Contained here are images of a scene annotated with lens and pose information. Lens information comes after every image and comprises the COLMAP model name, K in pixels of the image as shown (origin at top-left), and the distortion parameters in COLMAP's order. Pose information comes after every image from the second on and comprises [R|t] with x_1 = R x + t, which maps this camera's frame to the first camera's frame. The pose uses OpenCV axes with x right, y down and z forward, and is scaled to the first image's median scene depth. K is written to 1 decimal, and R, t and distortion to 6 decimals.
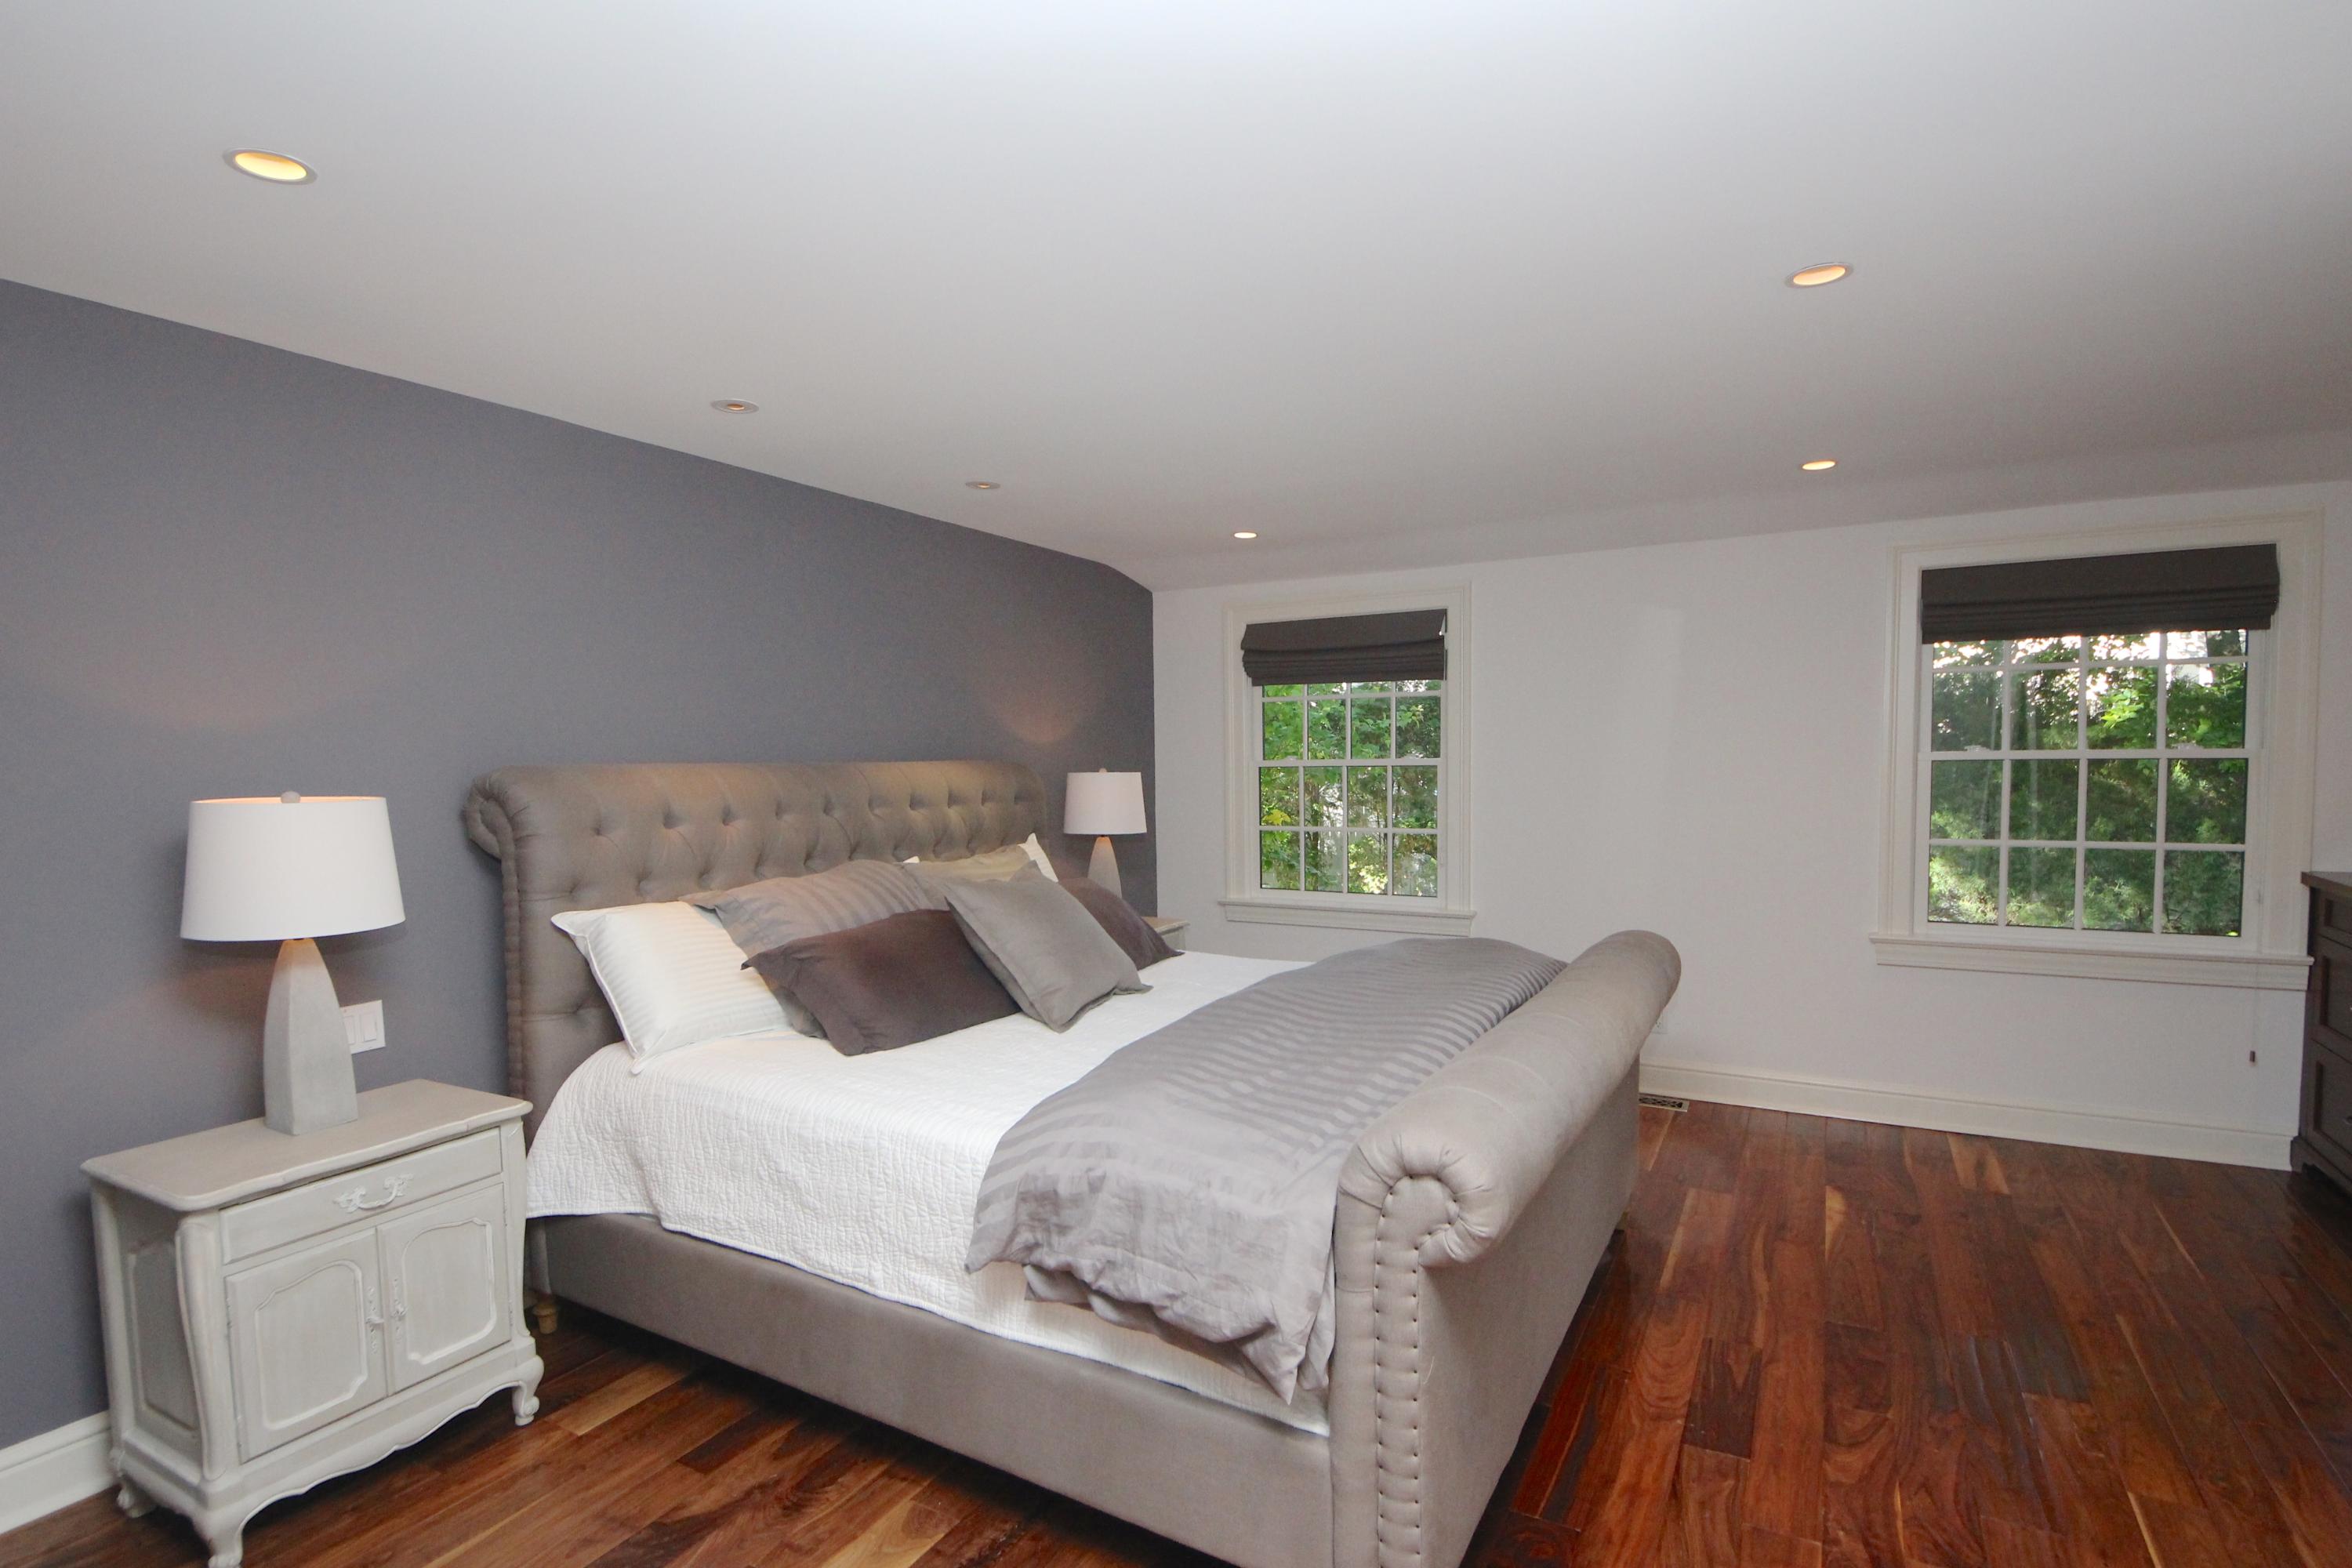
lens RADIAL K [[1171.7, 0, 1164.5], [0, 1171.7, 771.6], [0, 0, 1]] dist [-0.021299, -0.010912]
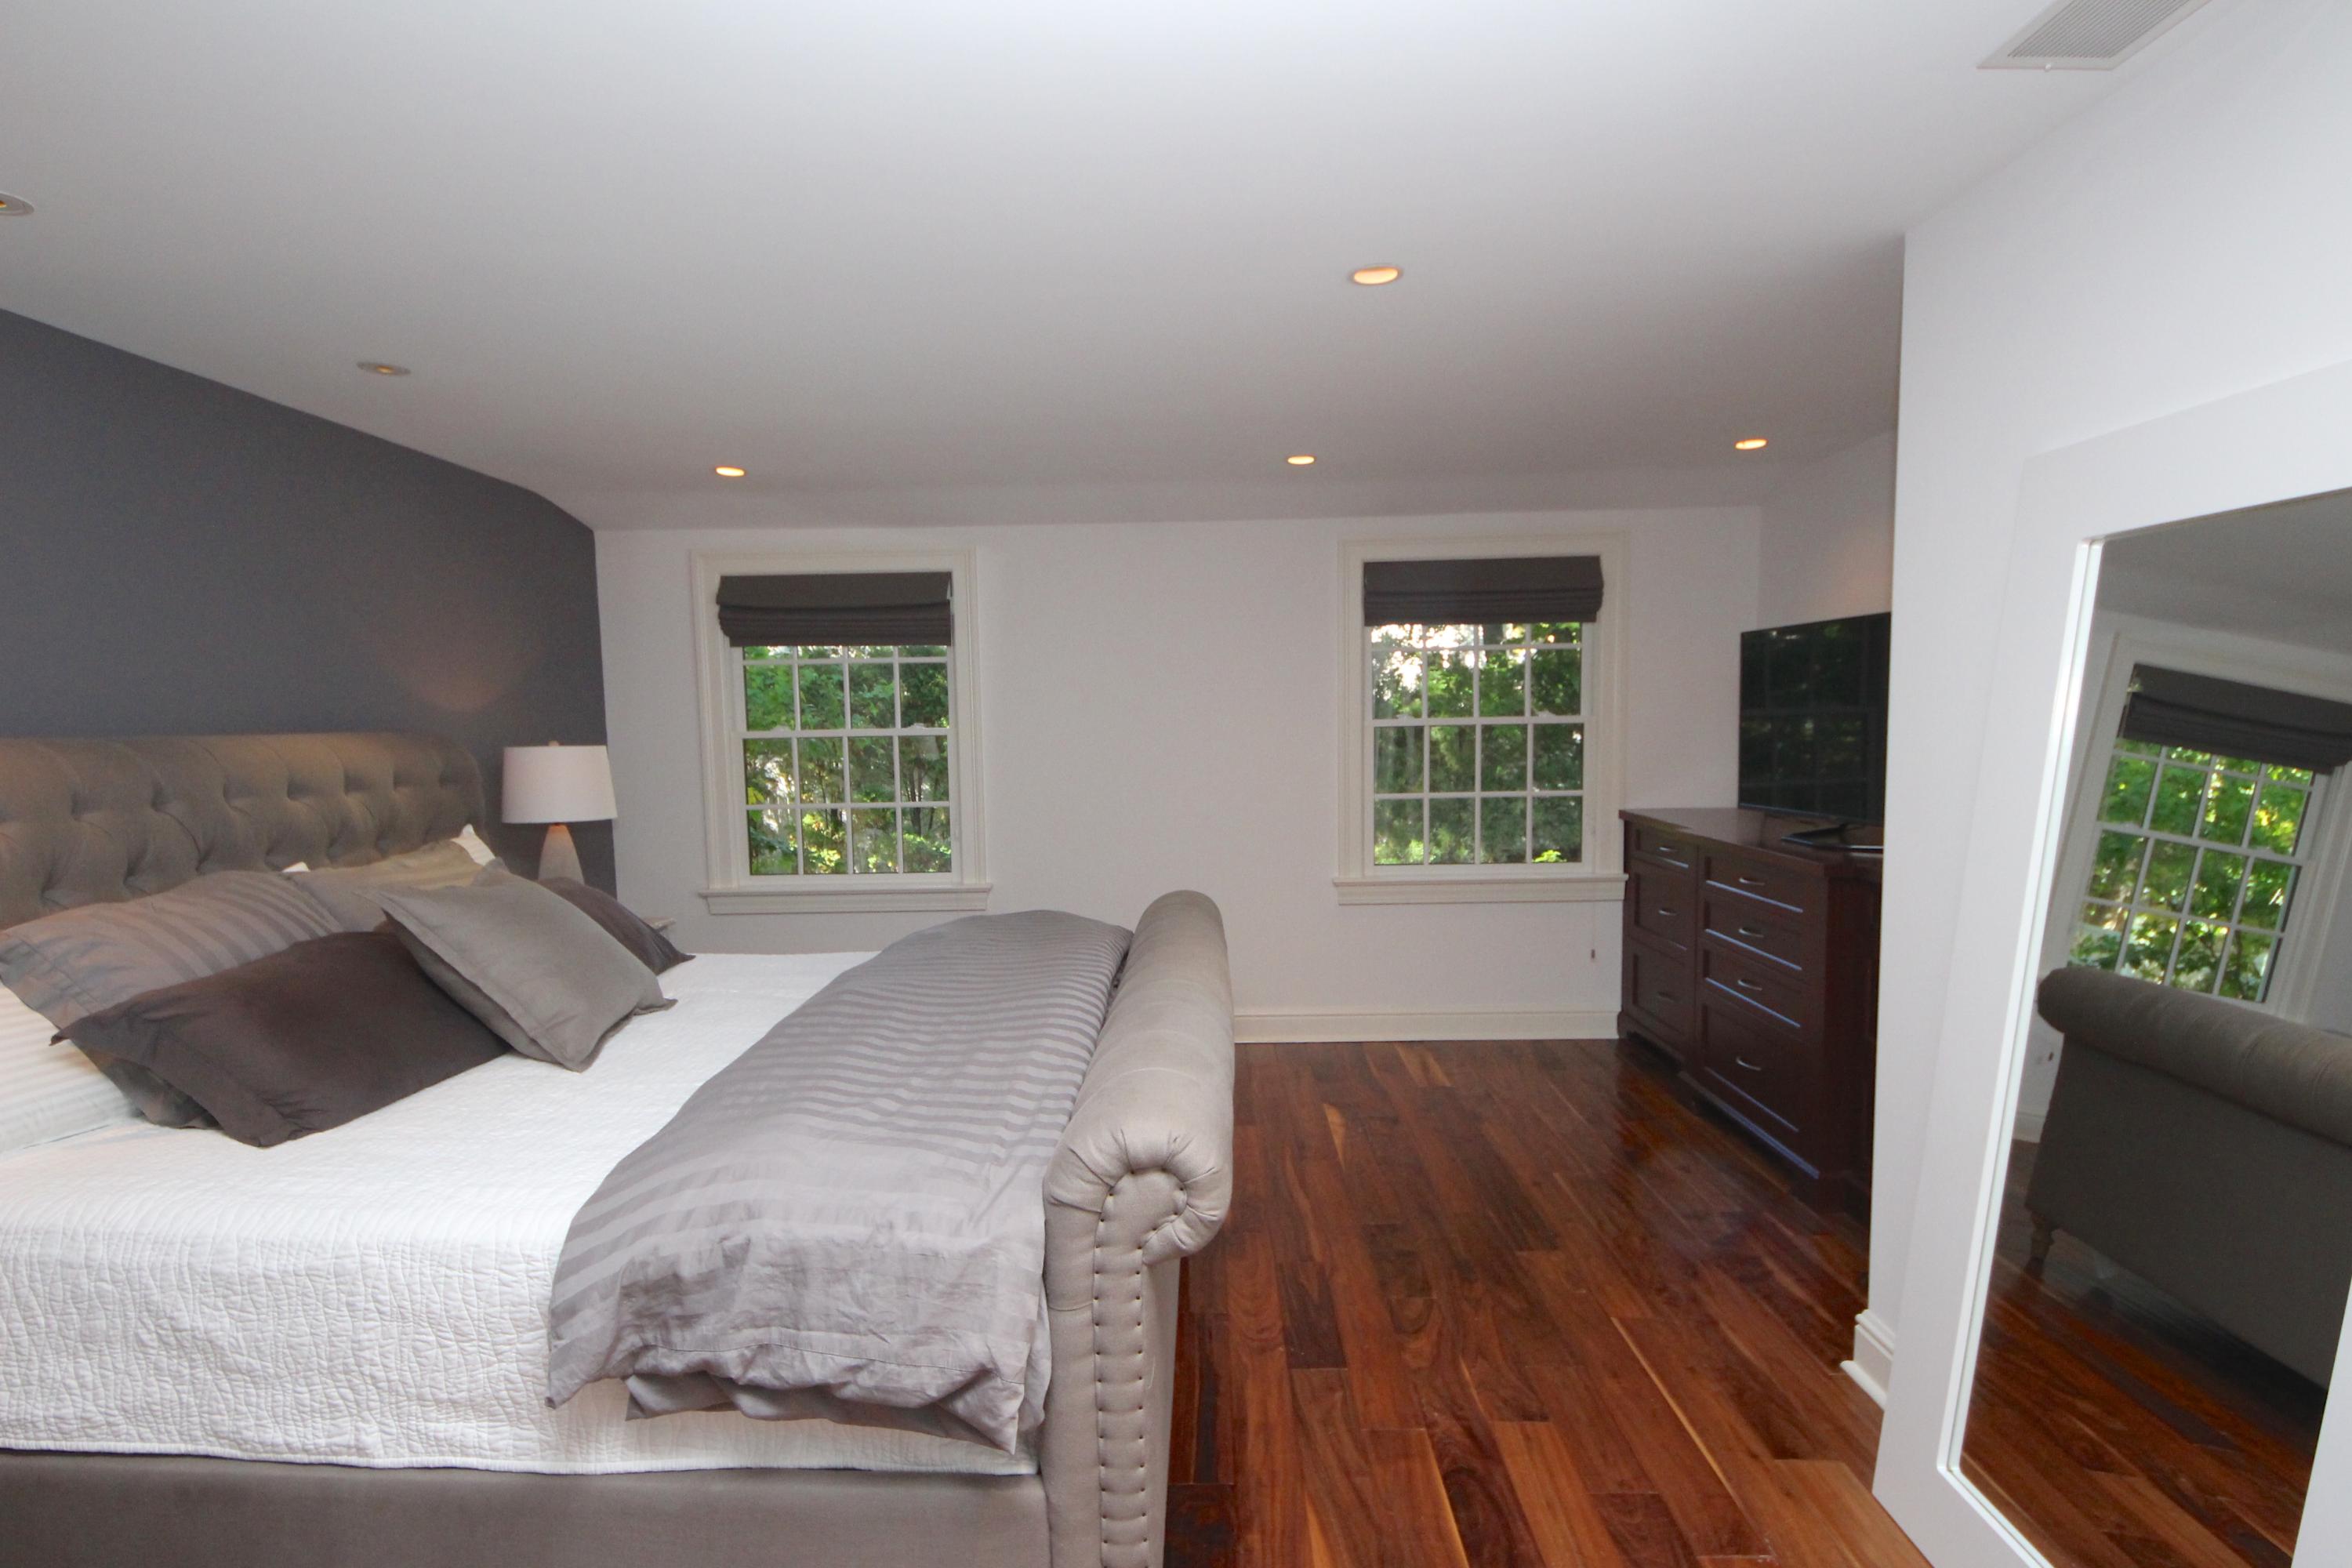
lens RADIAL K [[1173.7, 0, 1212.5], [0, 1173.7, 786.3], [0, 0, 1]] dist [-0.010723, -0.014327]
pose [[0.863592, -0.030798, 0.503250, -0.109027], [0.012426, 0.999130, 0.039821, 0.002868], [-0.504038, -0.028136, 0.863223, 0.099007]]
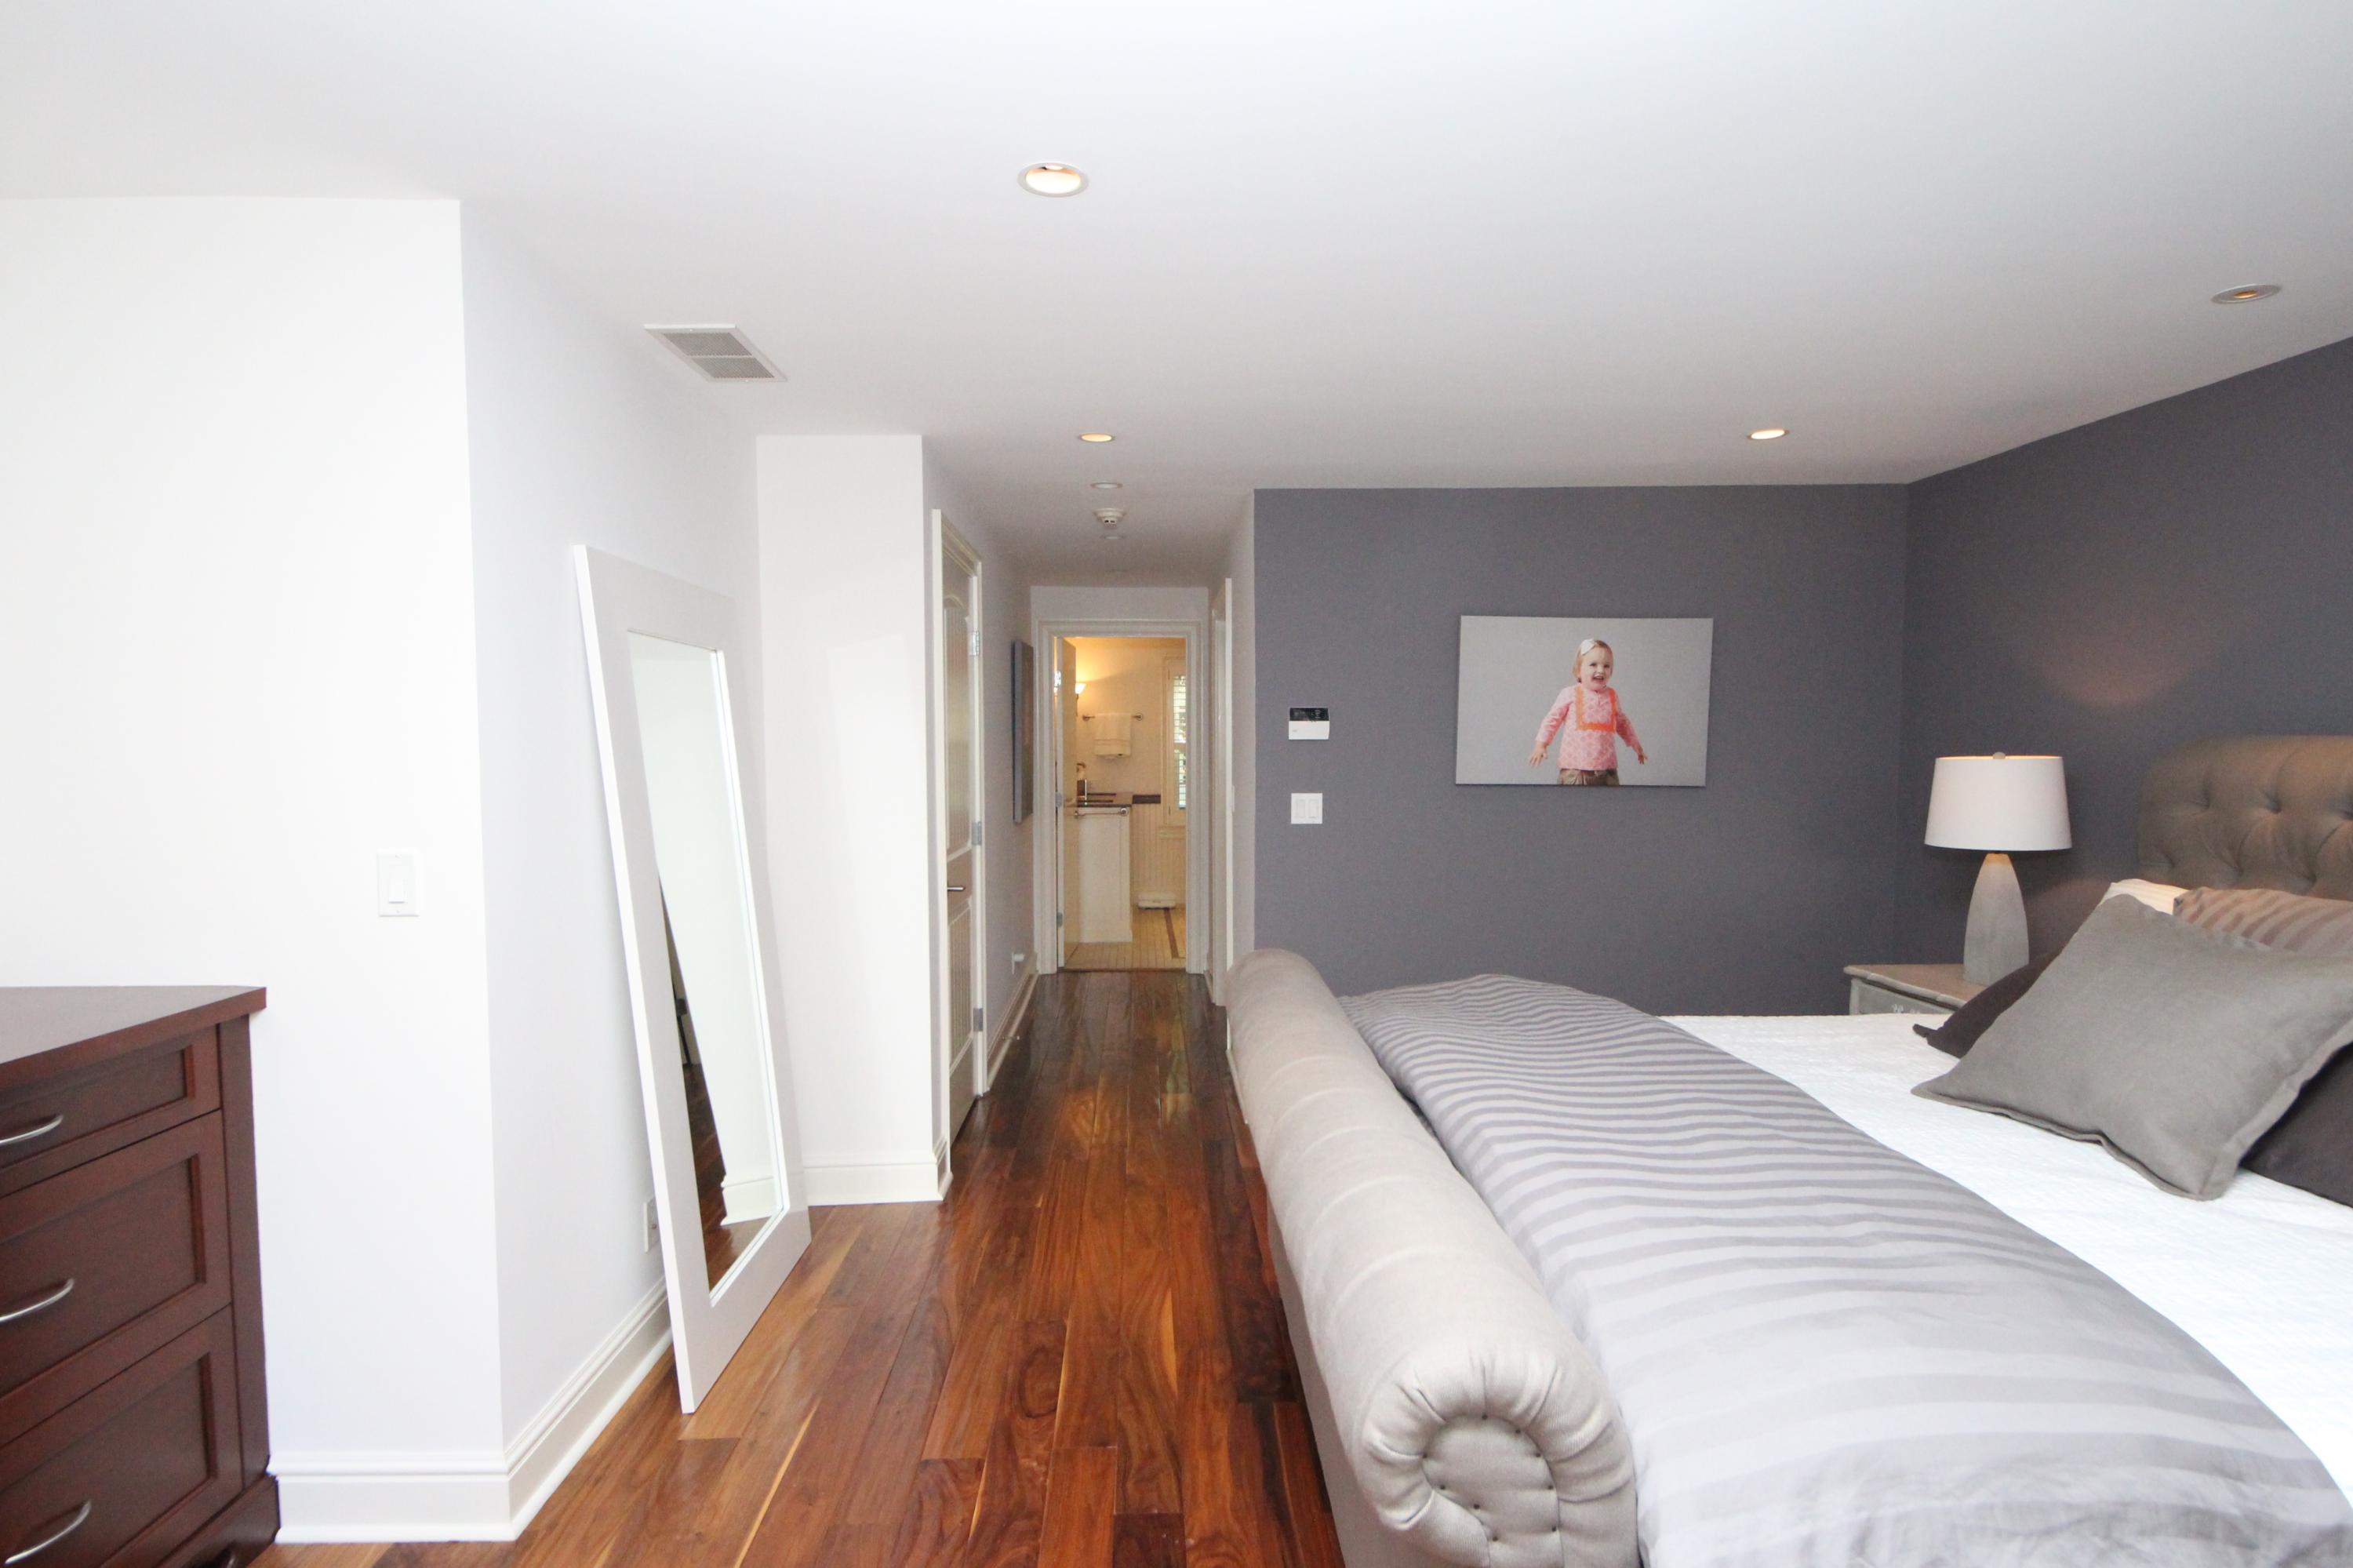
lens RADIAL K [[1174.3, 0, 1167.4], [0, 1174.3, 784.1], [0, 0, 1]] dist [-0.010723, -0.014327]
pose [[-0.858960, 0.041022, -0.510397, 0.720162], [-0.001724, 0.996548, 0.082997, -0.051917], [0.512040, 0.072171, -0.855924, 1.386631]]
